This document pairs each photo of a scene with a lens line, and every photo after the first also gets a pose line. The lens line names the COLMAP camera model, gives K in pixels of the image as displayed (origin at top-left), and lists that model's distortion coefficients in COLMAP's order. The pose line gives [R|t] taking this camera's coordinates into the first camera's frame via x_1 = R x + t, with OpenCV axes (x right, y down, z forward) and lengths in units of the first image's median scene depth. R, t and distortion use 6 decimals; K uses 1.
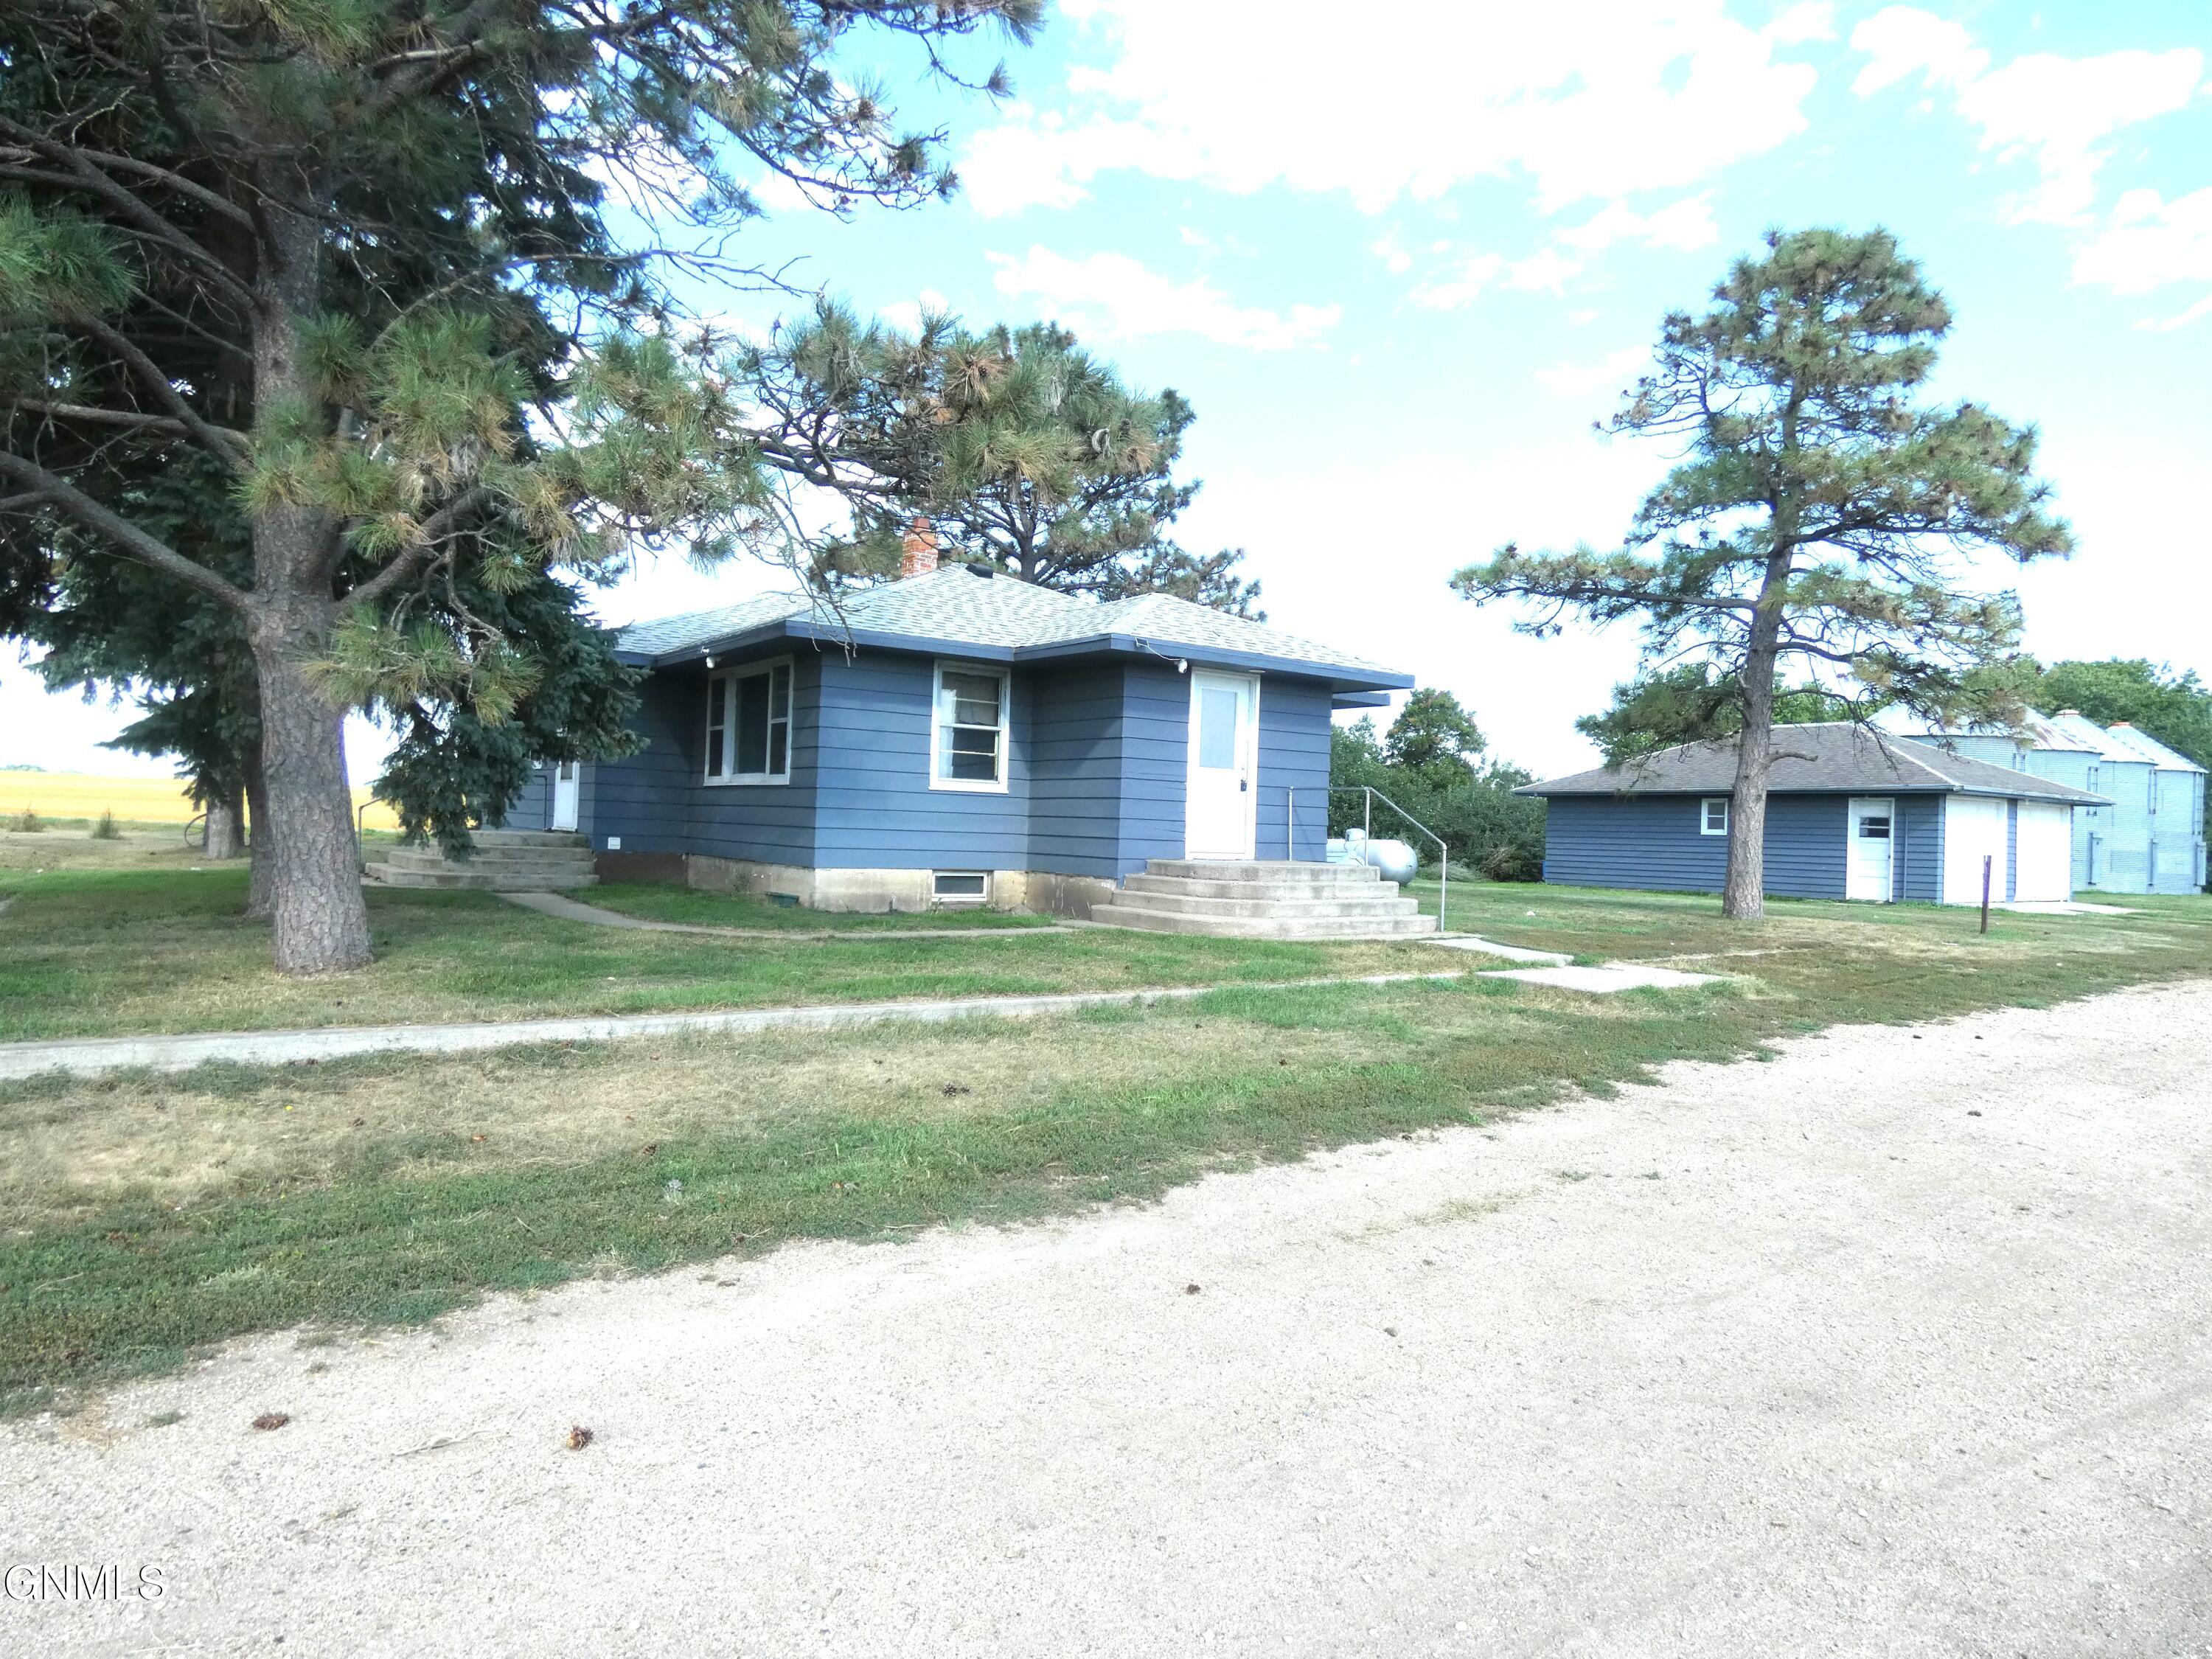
lens RADIAL K [[1341.0, 0, 1133.4], [0, 1341.0, 819.8], [0, 0, 1]] dist [-0.006937, -0.002148]
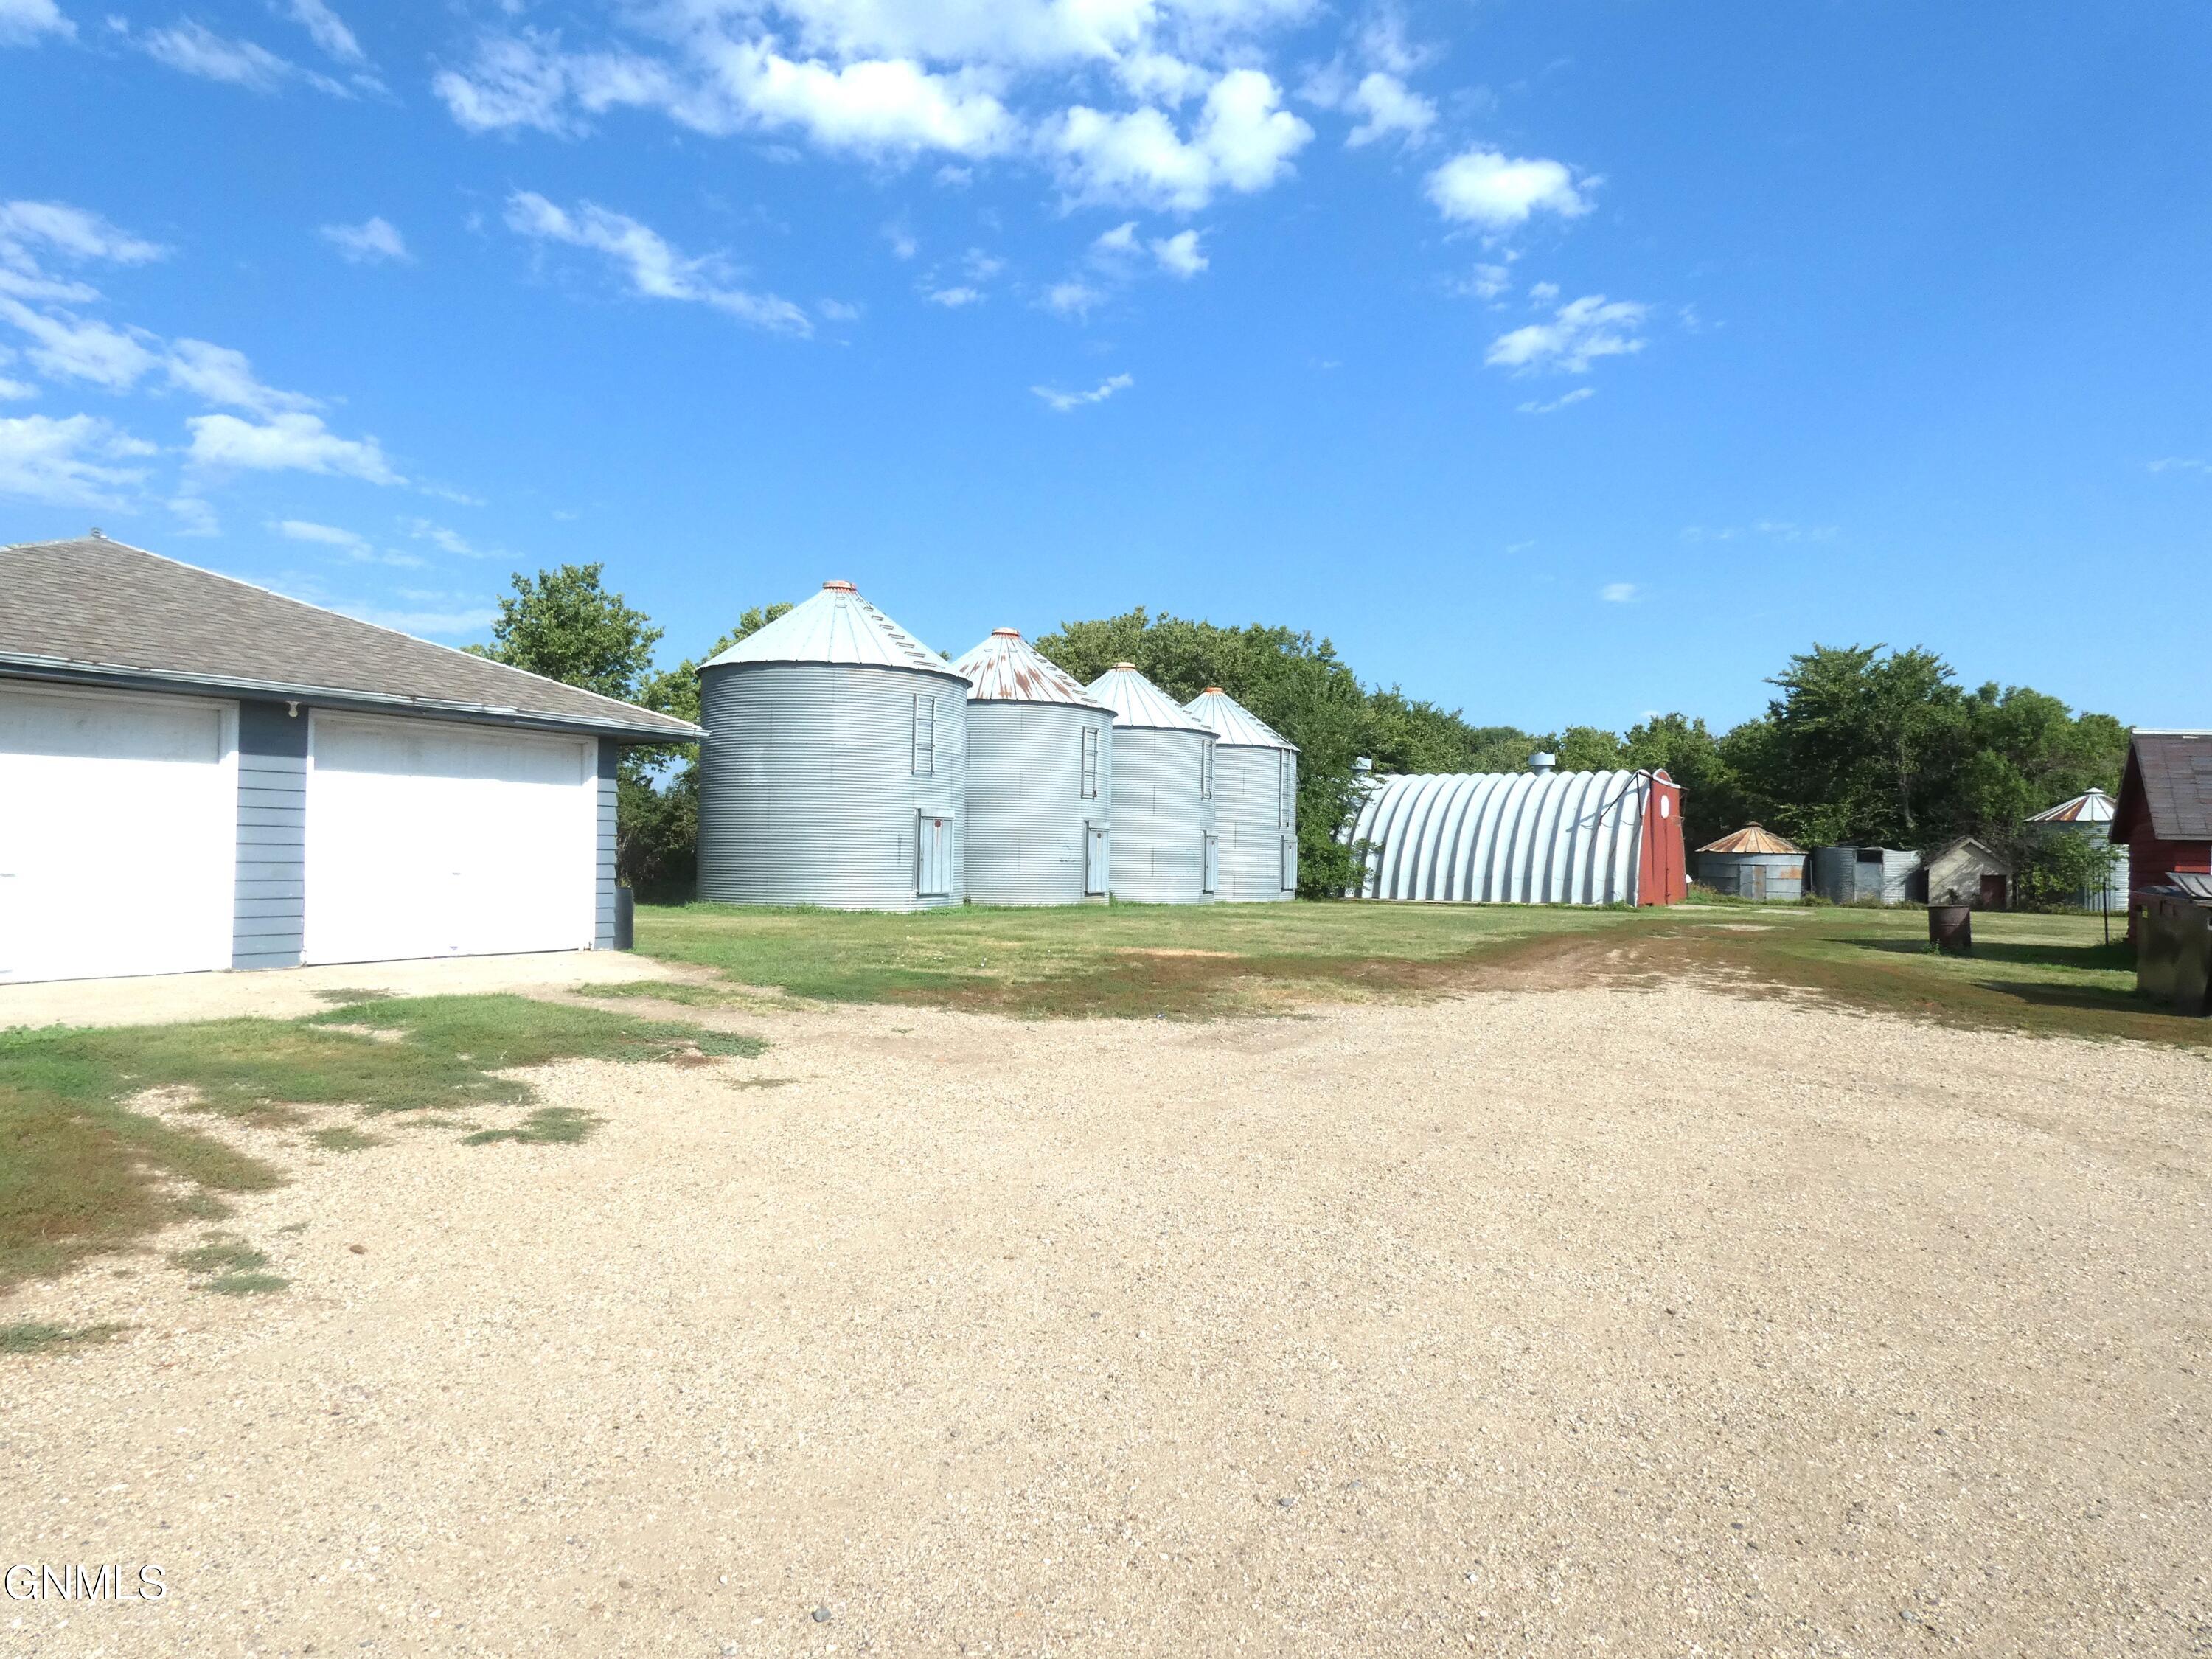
lens RADIAL K [[1341.0, 0, 1133.4], [0, 1341.0, 819.8], [0, 0, 1]] dist [-0.006937, -0.002148]
pose [[0.919643, -0.003396, 0.392742, 1.256259], [0.006664, 0.999954, -0.006959, 0.038439], [-0.392700, 0.009017, 0.919622, 0.930971]]
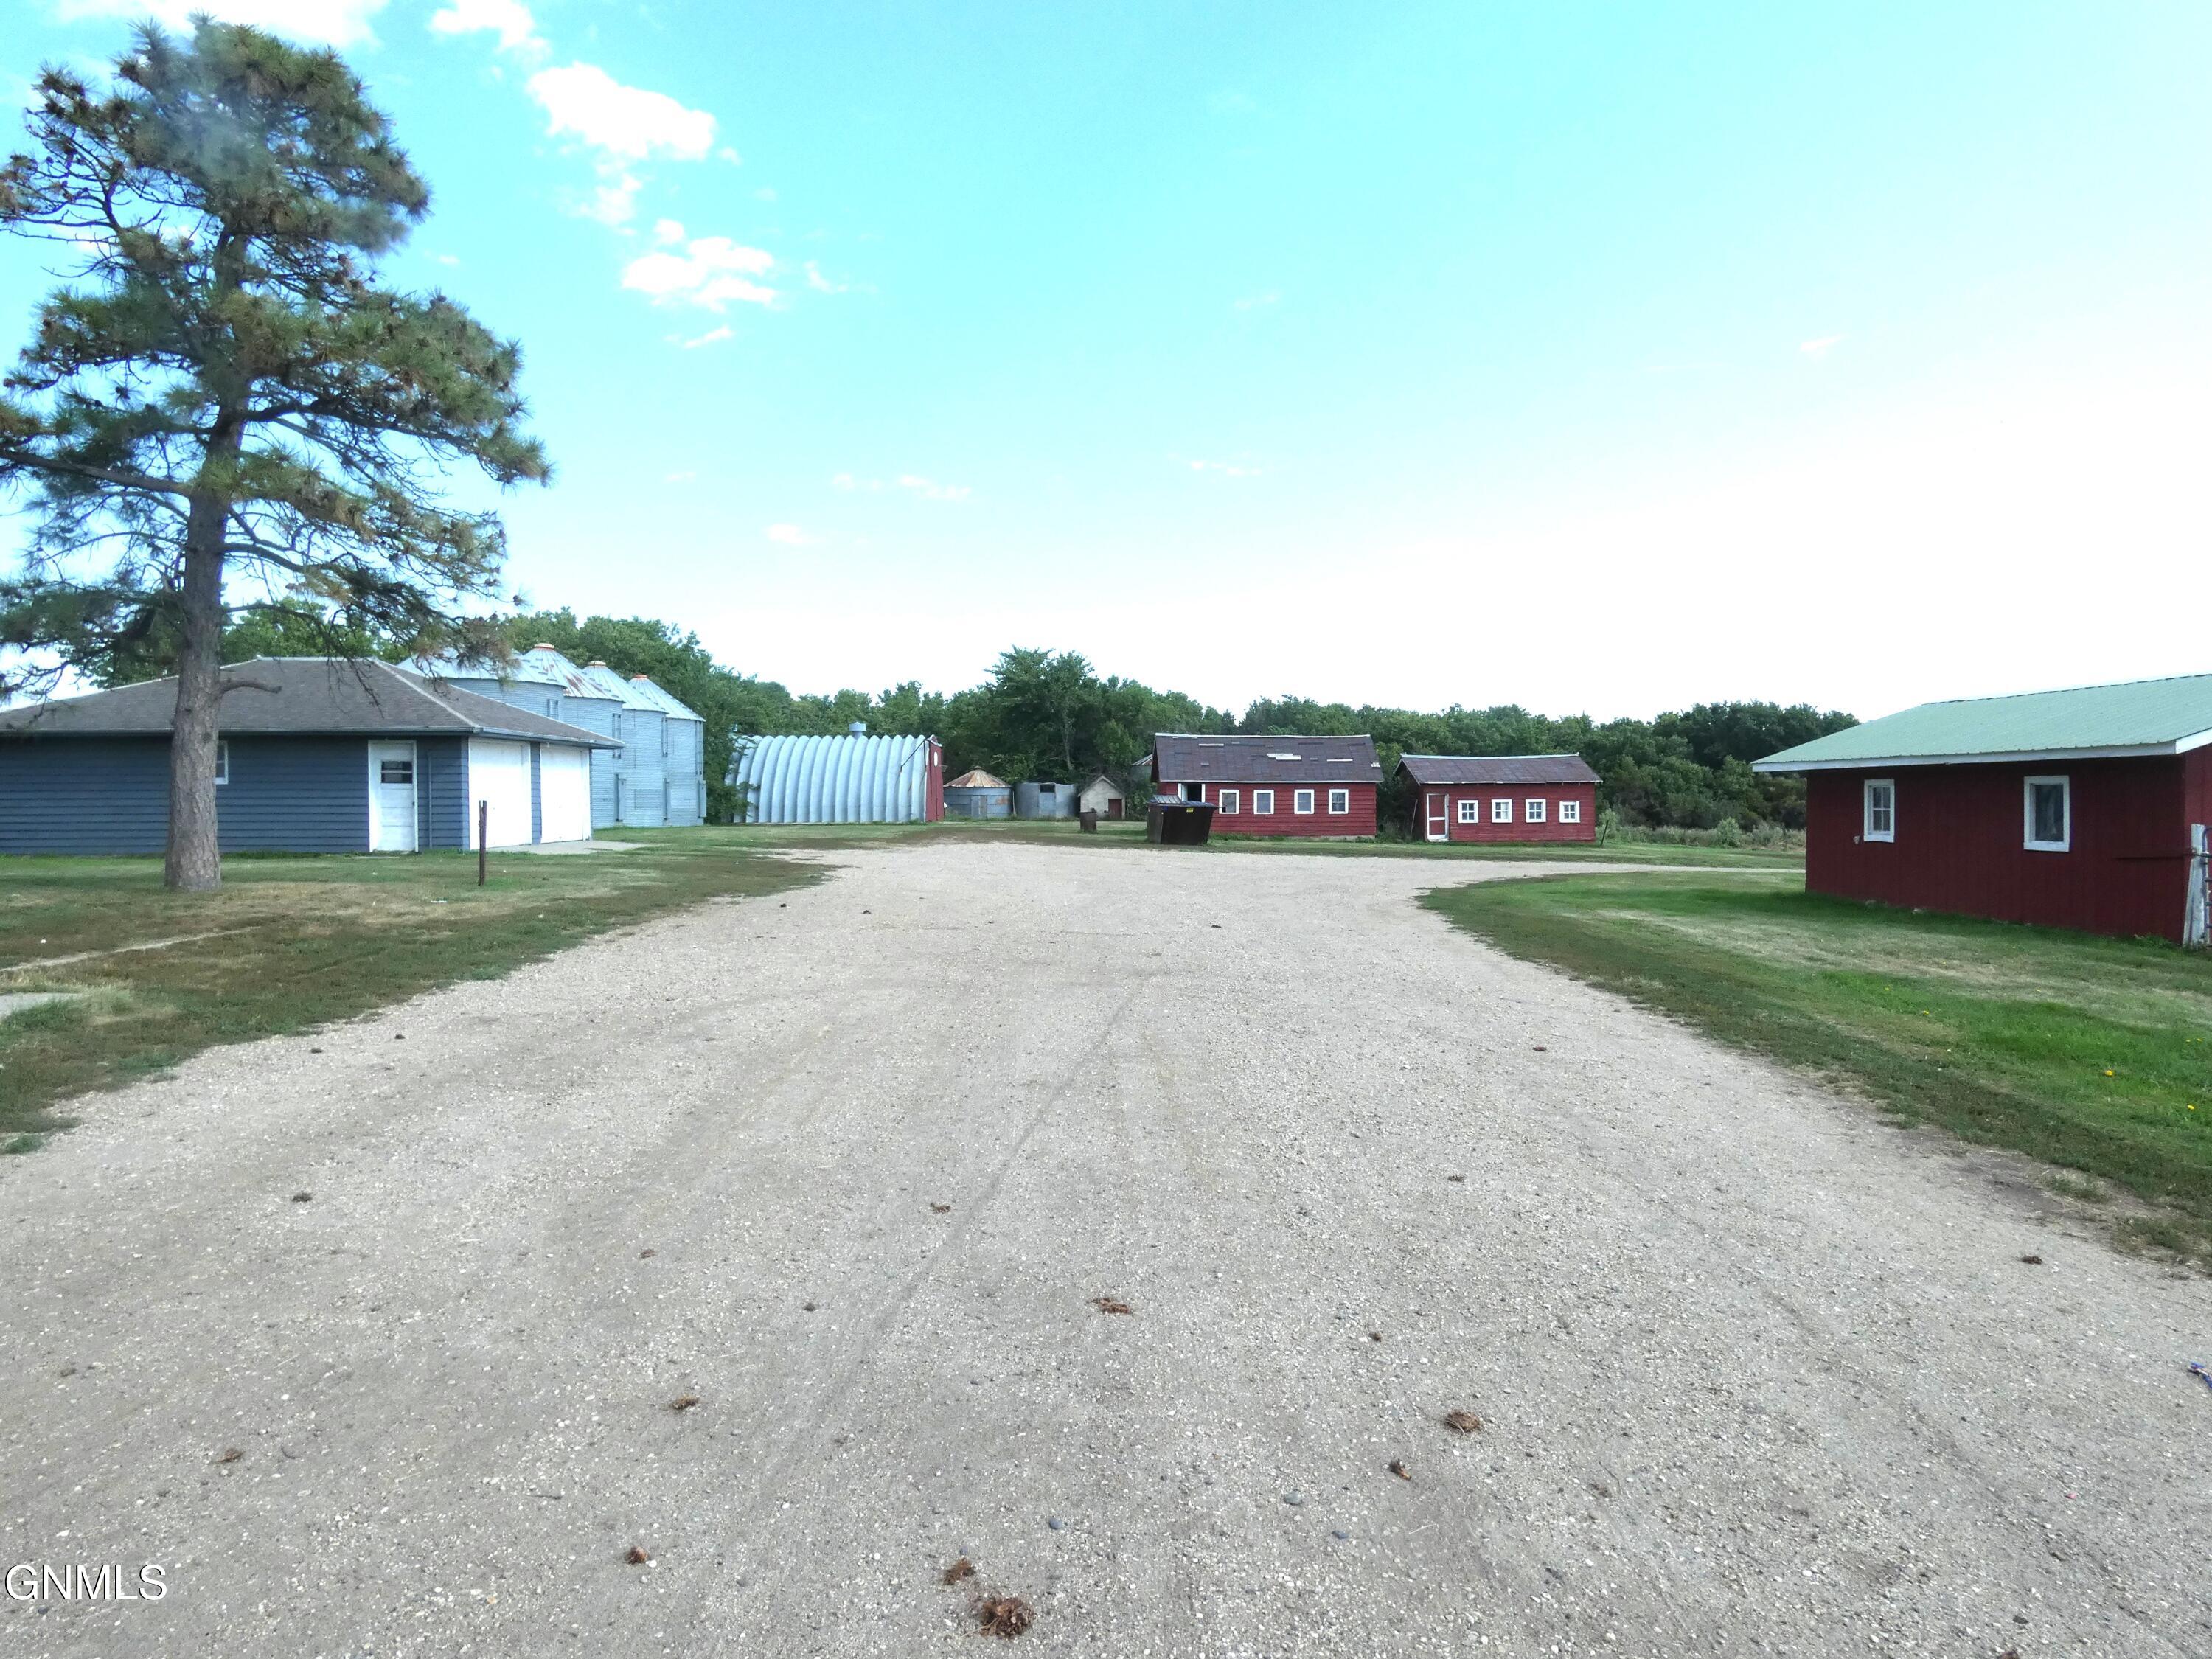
lens RADIAL K [[1341.0, 0, 1133.4], [0, 1341.0, 819.8], [0, 0, 1]] dist [-0.006937, -0.002148]
pose [[0.556632, -0.045009, 0.829539, 0.109222], [0.011083, 0.998845, 0.046758, 0.001268], [-0.830685, -0.016833, 0.556488, 0.098583]]
